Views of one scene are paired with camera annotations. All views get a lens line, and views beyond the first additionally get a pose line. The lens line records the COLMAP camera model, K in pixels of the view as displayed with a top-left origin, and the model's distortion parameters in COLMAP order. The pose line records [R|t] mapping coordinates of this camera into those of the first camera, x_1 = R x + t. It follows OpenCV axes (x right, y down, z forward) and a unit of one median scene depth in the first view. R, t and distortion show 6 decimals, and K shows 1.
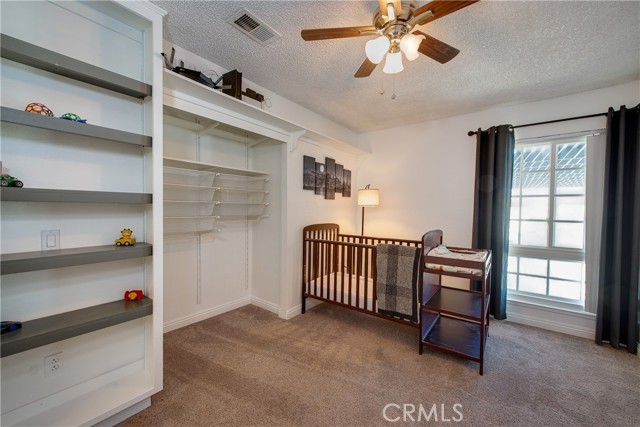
lens RADIAL K [[253.0, 0, 318.7], [0, 253.0, 213.9], [0, 0, 1]] dist [0.000418, -0.000256]
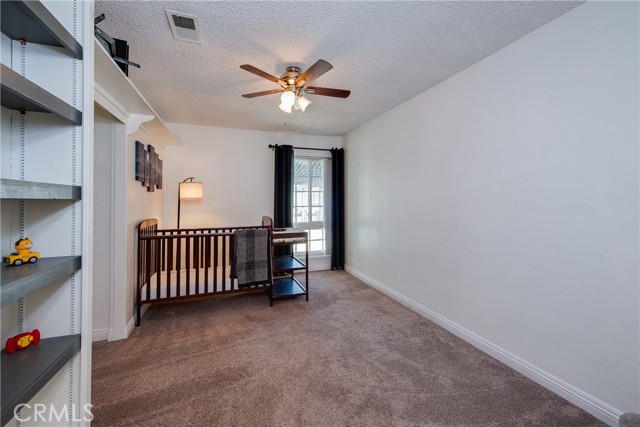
lens RADIAL K [[266.5, 0, 319.9], [0, 266.5, 196.6], [0, 0, 1]] dist [-0.000461, -0.000336]
pose [[0.536655, -0.004480, 0.843790, -0.576920], [0.031939, 0.999377, -0.015008, -0.009869], [-0.843197, 0.035004, 0.536464, -0.011901]]
